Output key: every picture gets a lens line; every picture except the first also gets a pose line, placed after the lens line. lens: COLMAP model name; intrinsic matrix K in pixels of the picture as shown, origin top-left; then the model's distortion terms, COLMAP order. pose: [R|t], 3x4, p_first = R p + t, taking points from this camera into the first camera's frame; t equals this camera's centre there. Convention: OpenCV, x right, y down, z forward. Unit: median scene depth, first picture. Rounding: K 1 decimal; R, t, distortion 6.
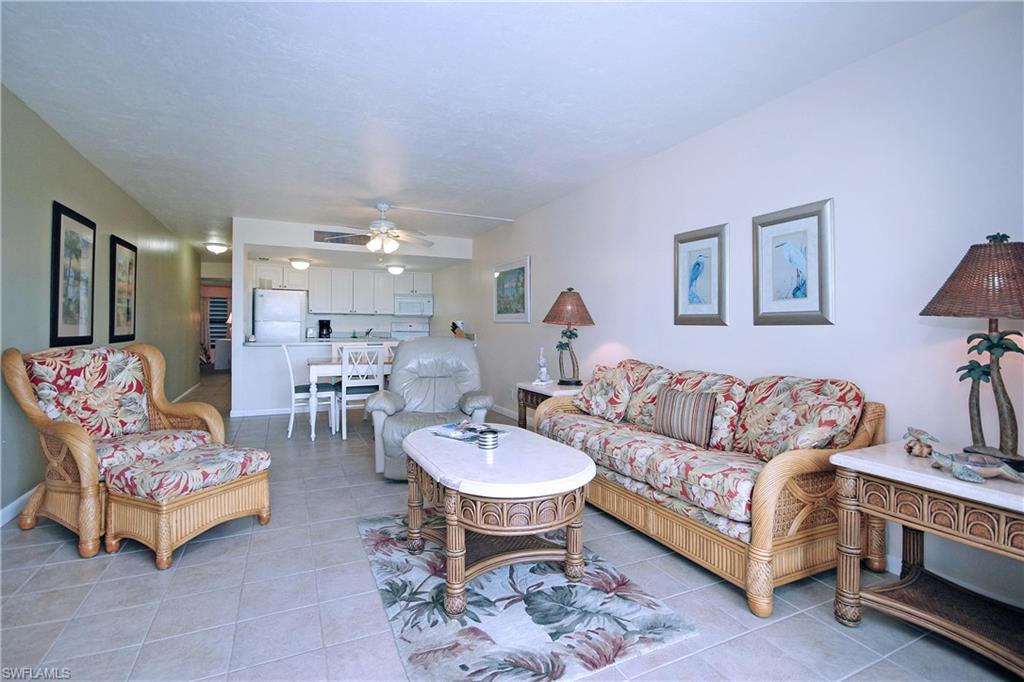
lens RADIAL K [[482.5, 0, 517.9], [0, 482.5, 339.2], [0, 0, 1]] dist [0.006087, 0.002403]
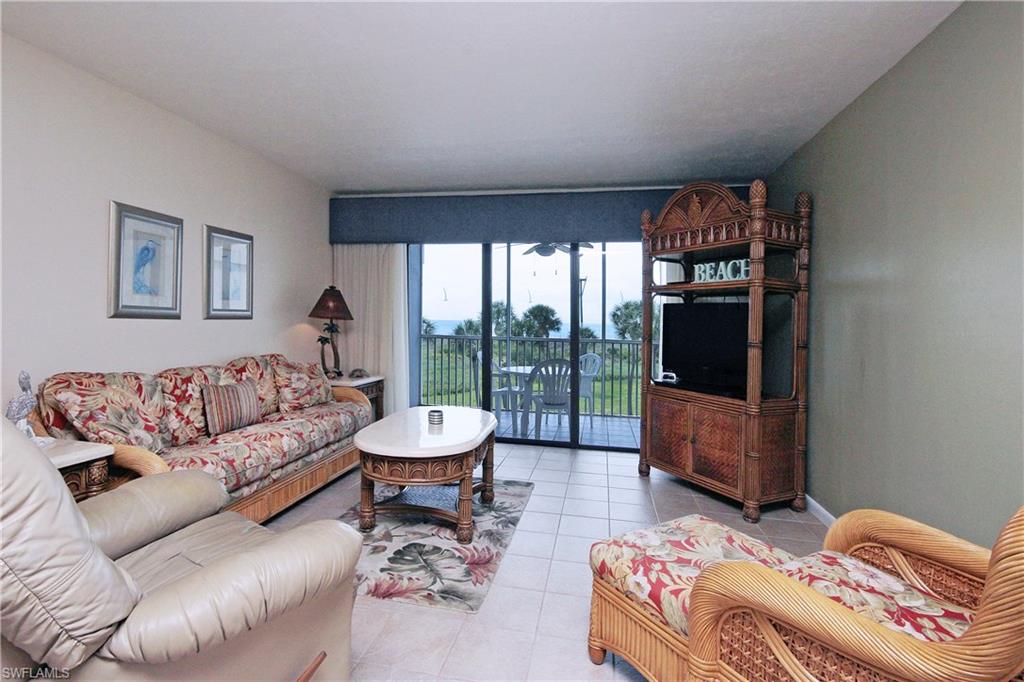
lens RADIAL K [[482.5, 0, 511.9], [0, 482.5, 331.6], [0, 0, 1]] dist [0.006087, 0.002403]
pose [[-0.806372, -0.014325, 0.591235, -0.765177], [0.013878, 0.998973, 0.043132, -0.040142], [-0.591246, 0.042986, -0.805345, 1.501461]]
